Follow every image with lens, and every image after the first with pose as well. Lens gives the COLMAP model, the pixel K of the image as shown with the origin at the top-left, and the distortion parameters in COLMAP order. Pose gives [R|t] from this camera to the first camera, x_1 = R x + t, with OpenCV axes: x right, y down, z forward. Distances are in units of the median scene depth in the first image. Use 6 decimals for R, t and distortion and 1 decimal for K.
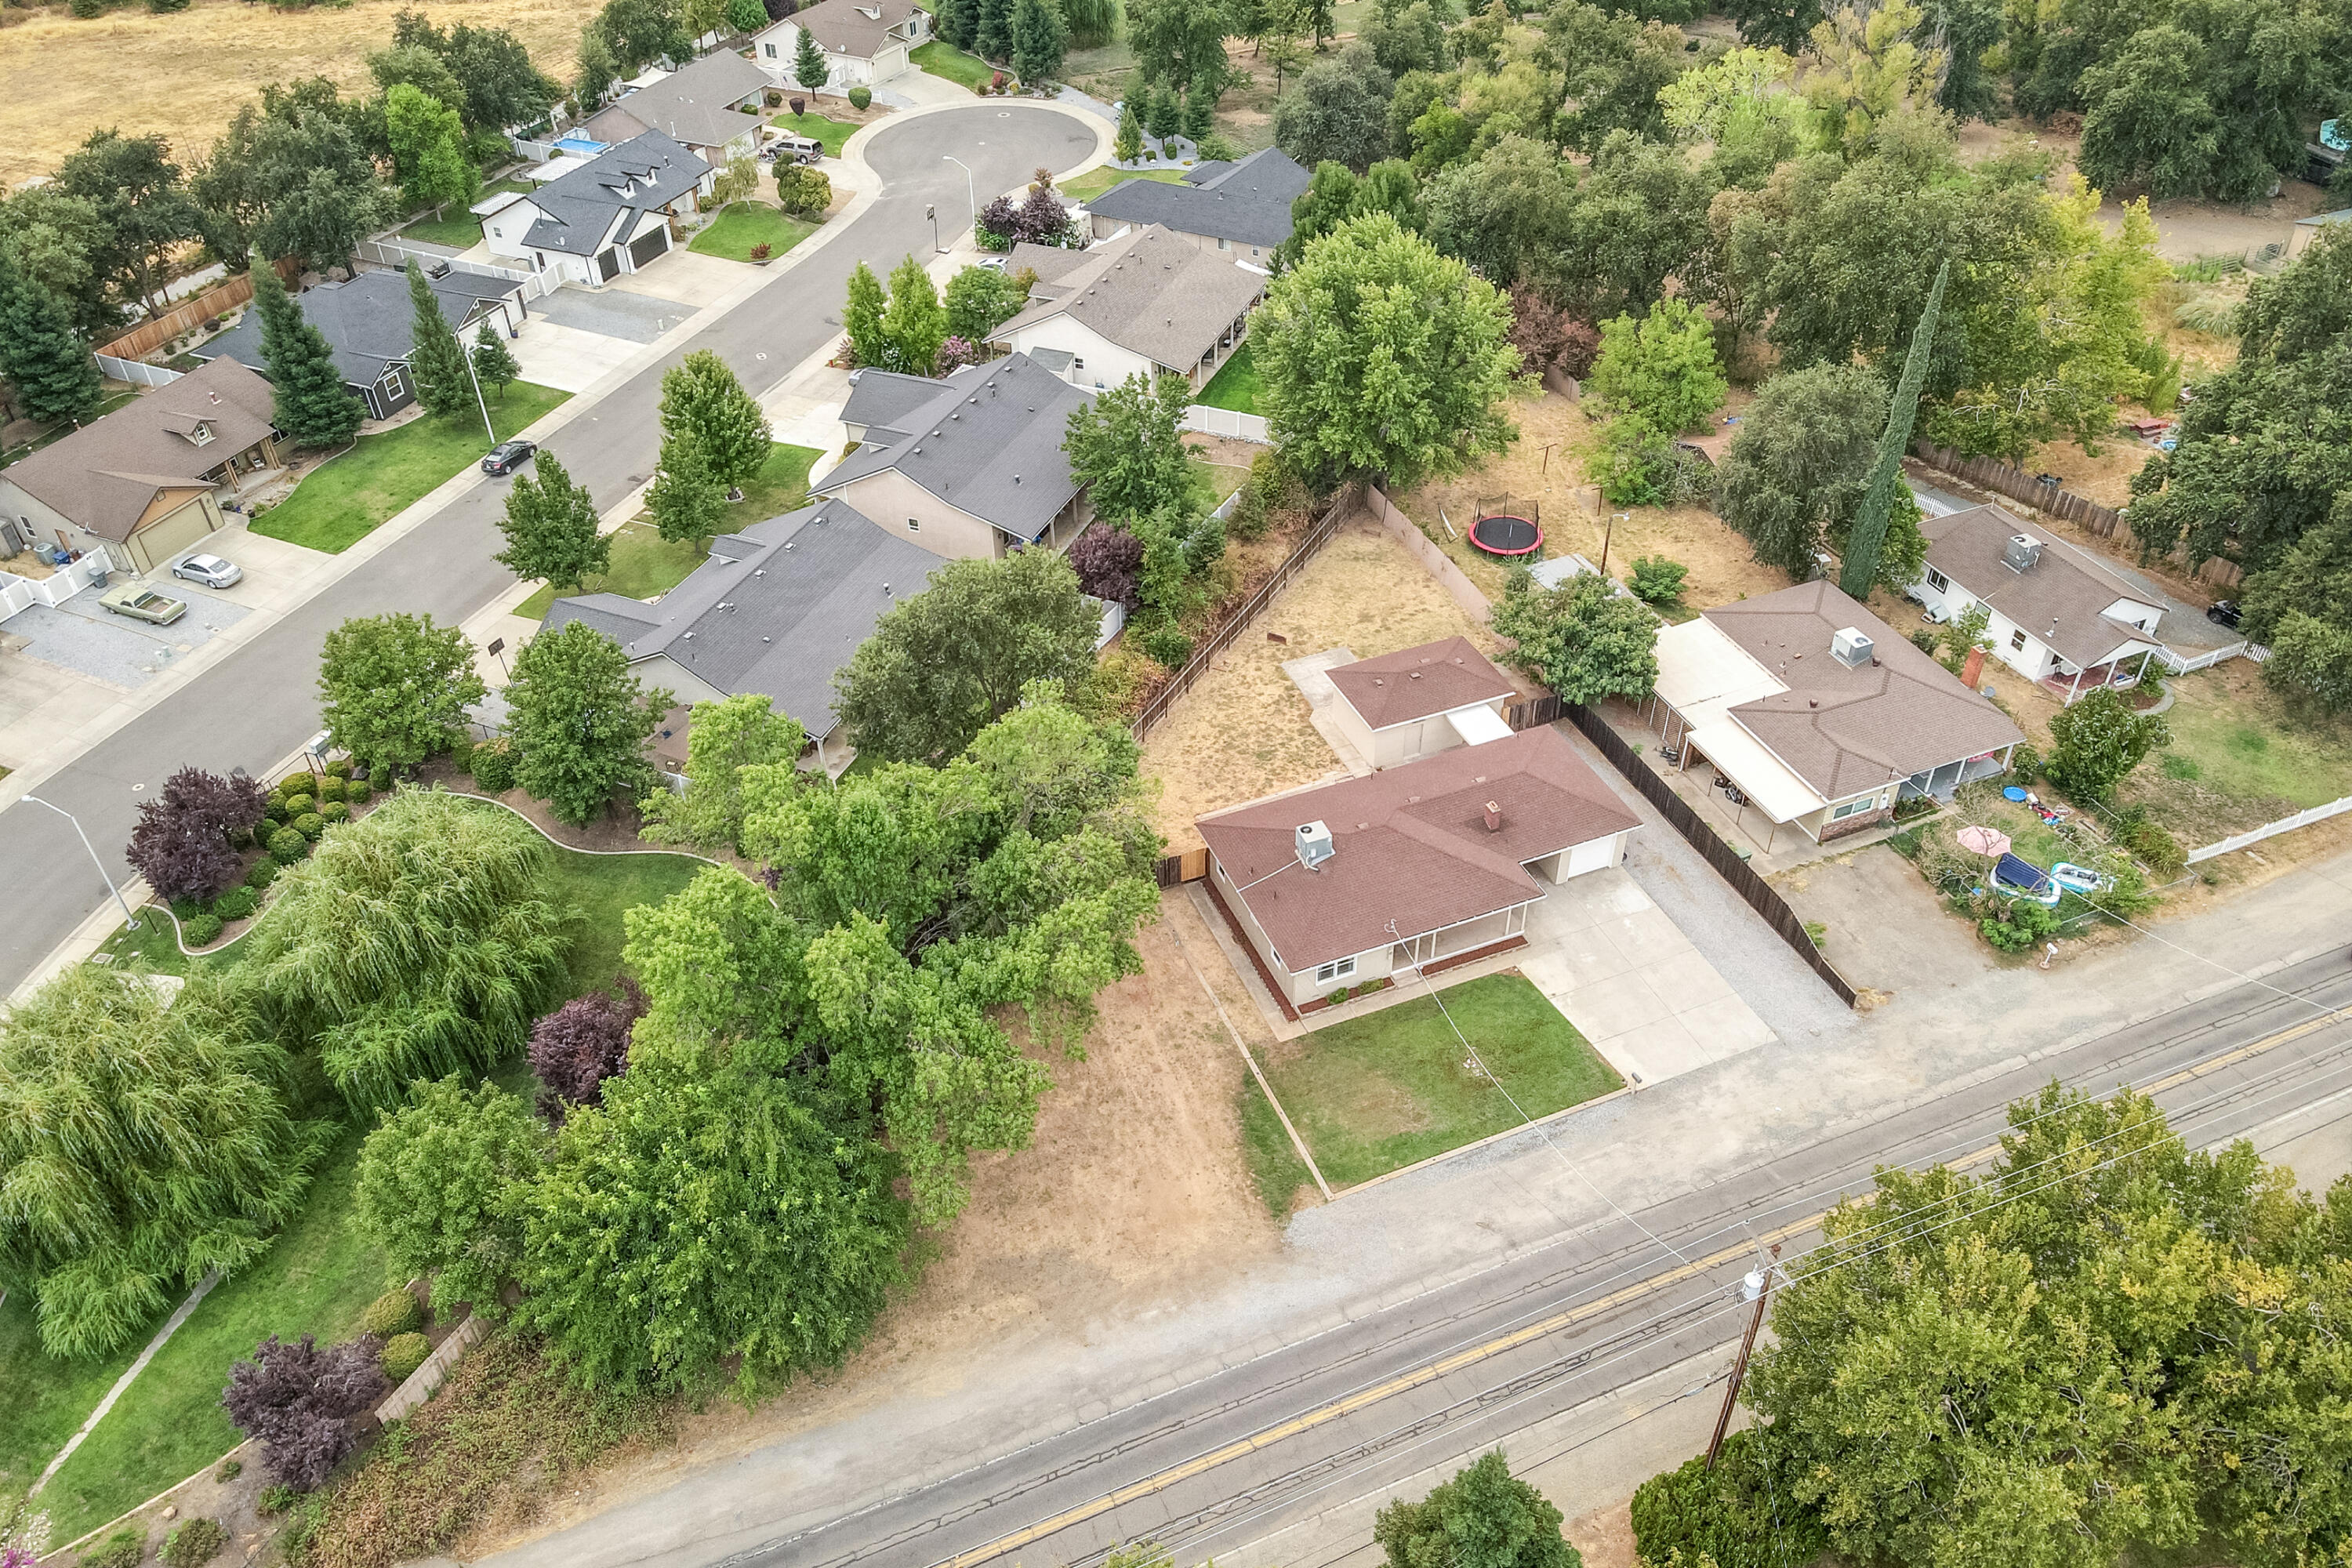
lens RADIAL K [[1734.2, 0, 1173.3], [0, 1734.2, 790.3], [0, 0, 1]] dist [0.007498, 0.015814]
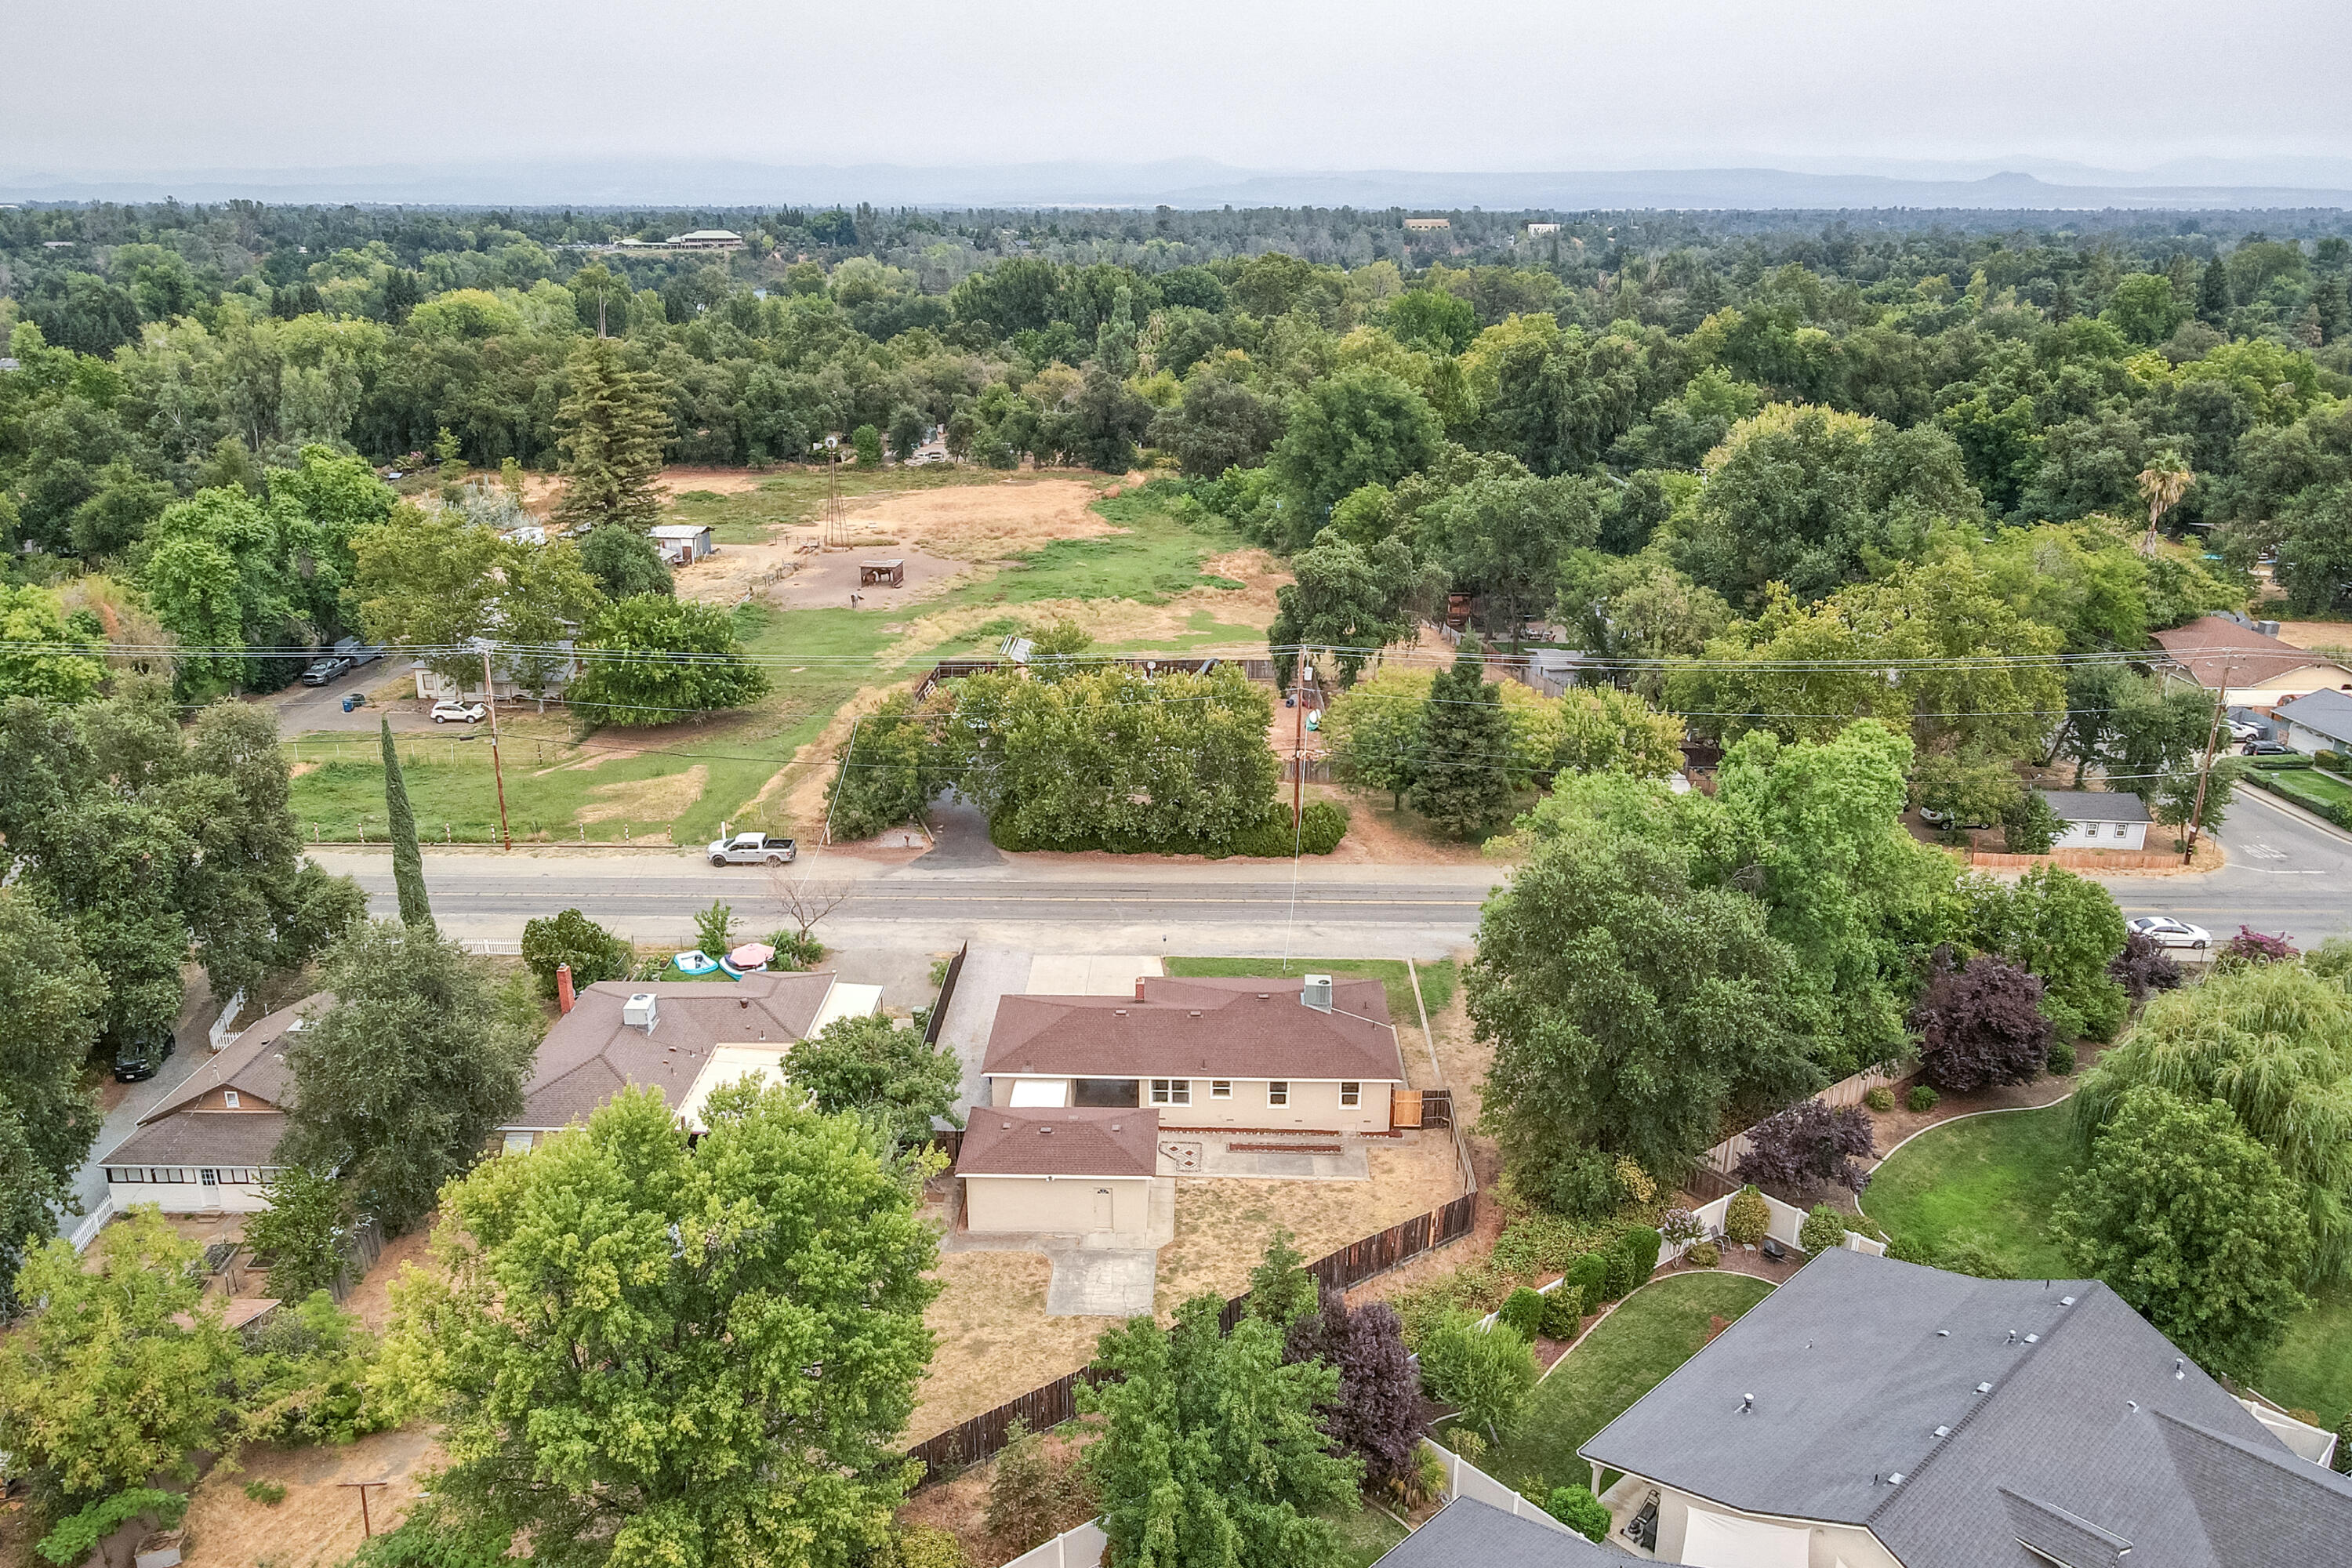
lens RADIAL K [[1734.2, 0, 1171.9], [0, 1734.2, 778.4], [0, 0, 1]] dist [0.007498, 0.015814]
pose [[-0.916802, -0.105403, 0.385181, -0.198928], [0.267272, 0.554709, 0.787949, -0.769885], [-0.296715, 0.825341, -0.480387, 1.209938]]
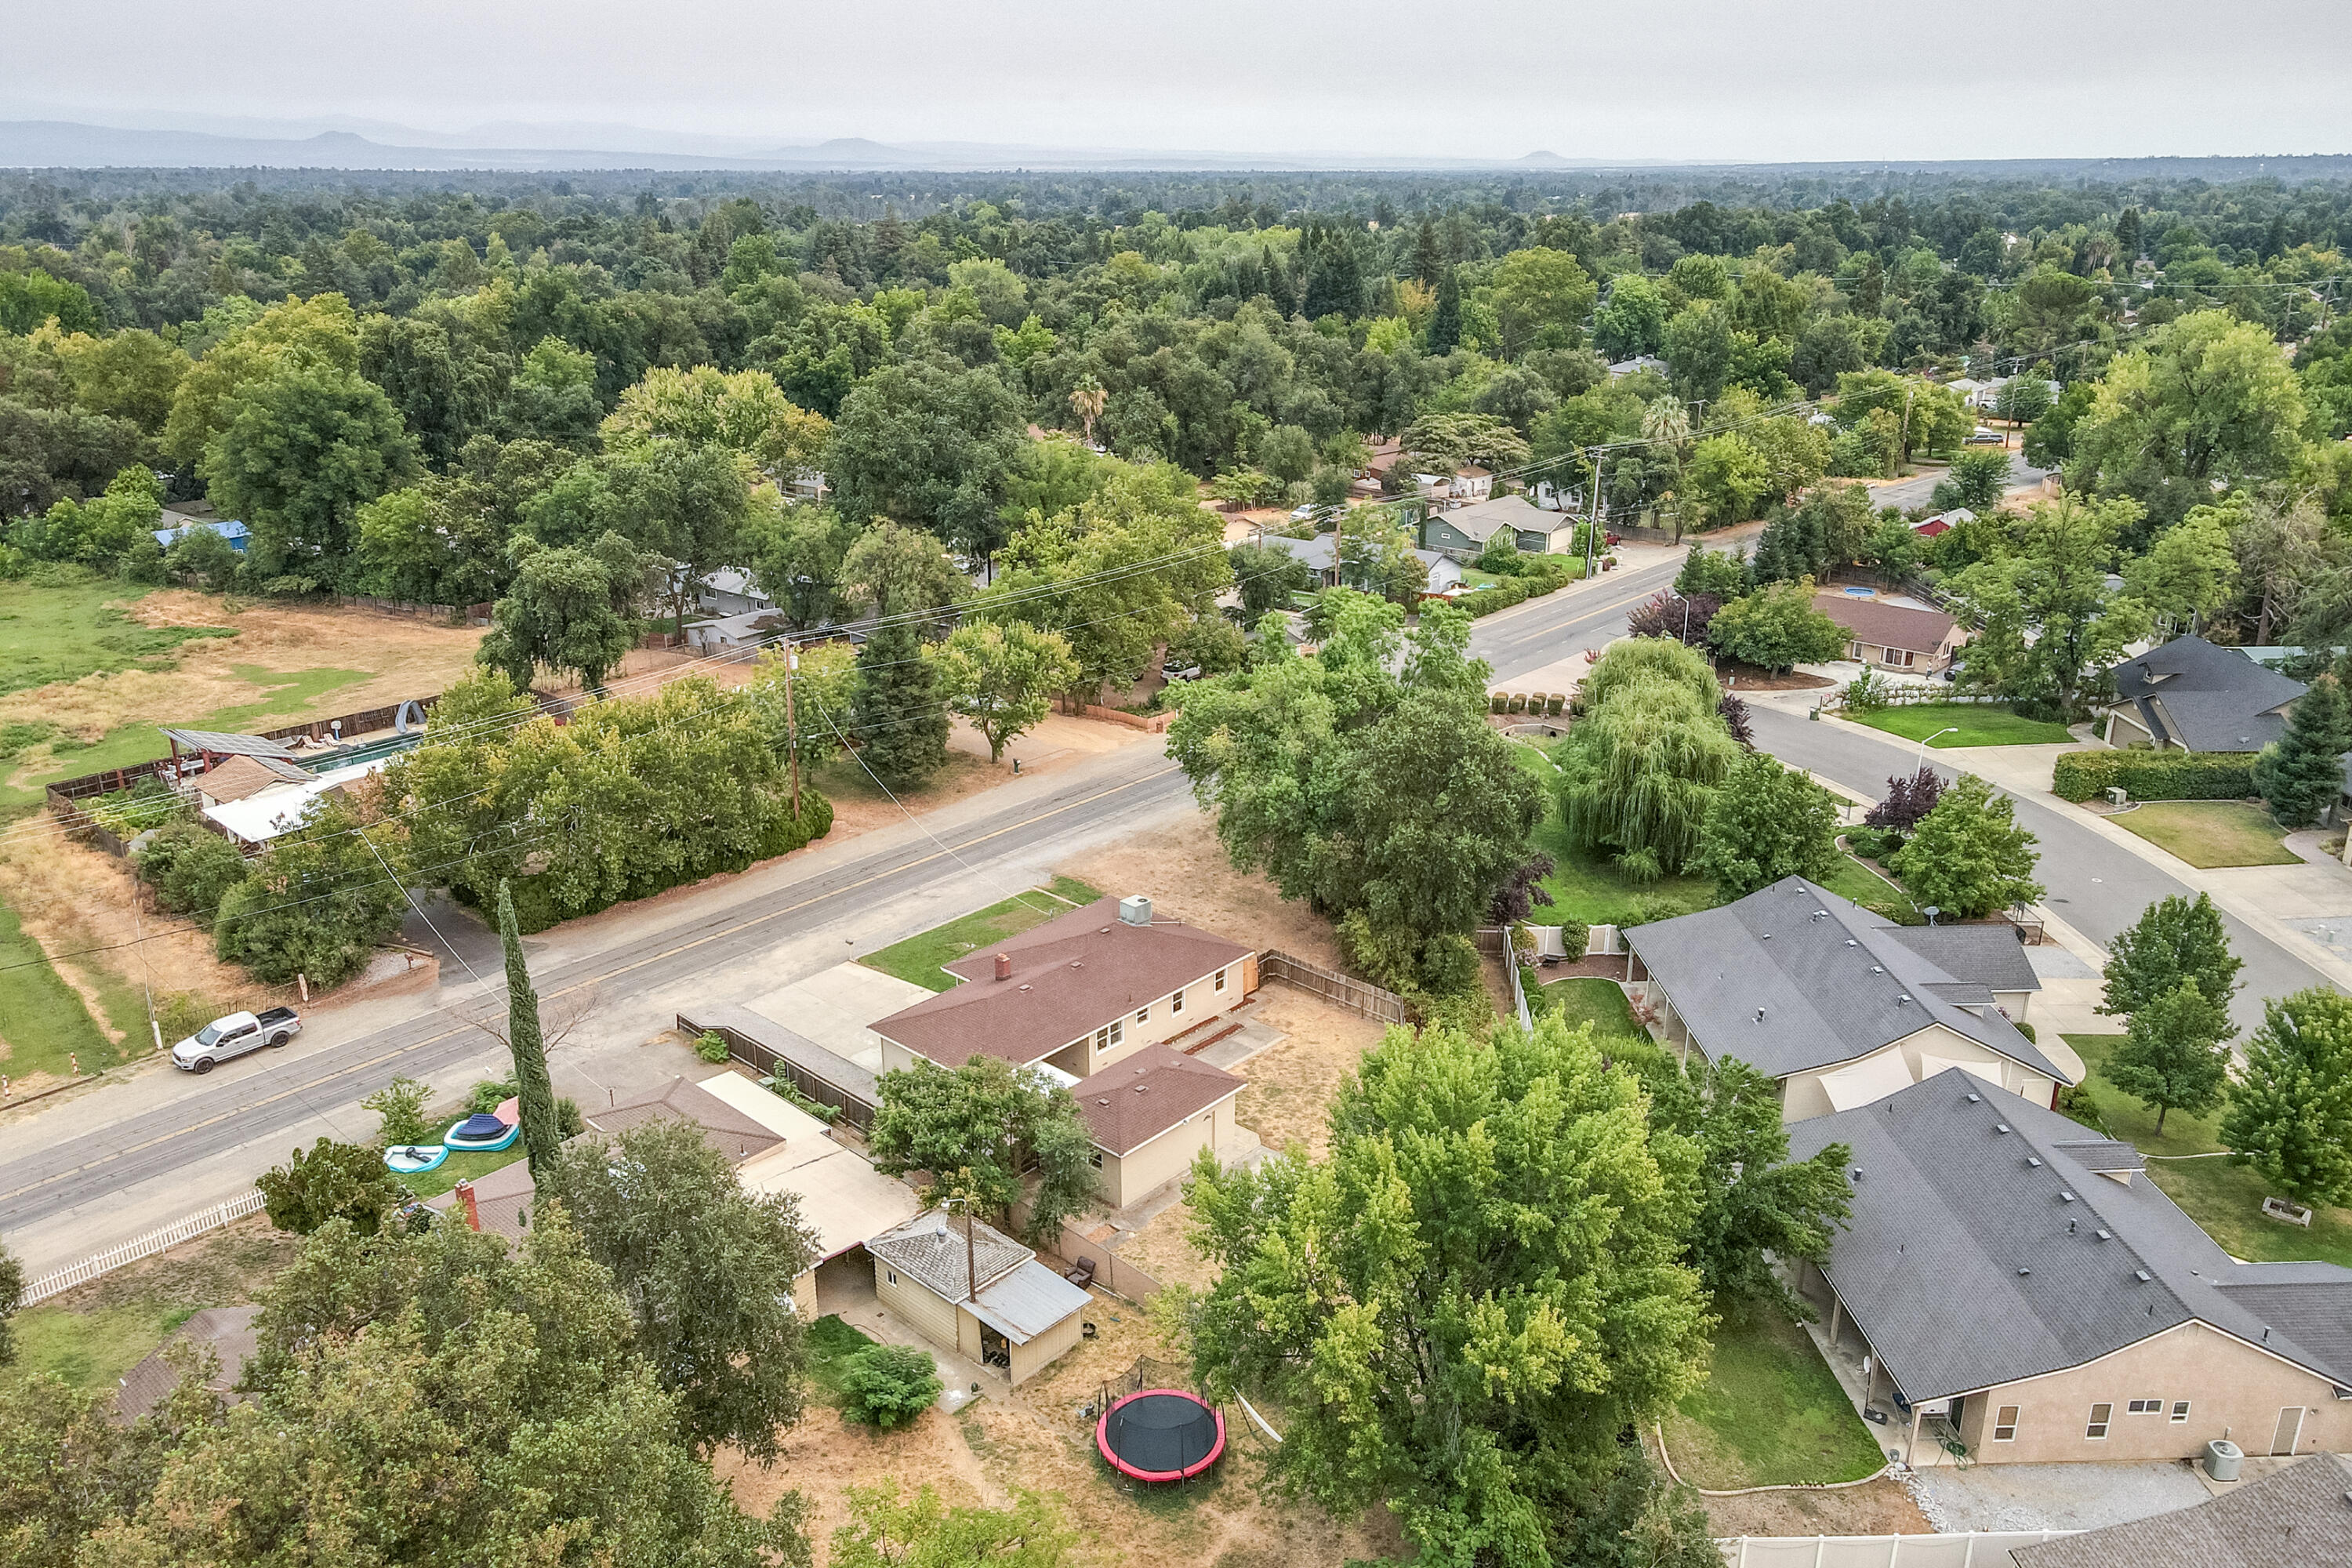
lens RADIAL K [[1734.2, 0, 1160.3], [0, 1734.2, 751.5], [0, 0, 1]] dist [0.007498, 0.015814]
pose [[-0.904854, 0.158682, -0.395043, 0.434986], [-0.252584, 0.546861, 0.798213, -0.824385], [0.342696, 0.822048, -0.454748, 1.226812]]
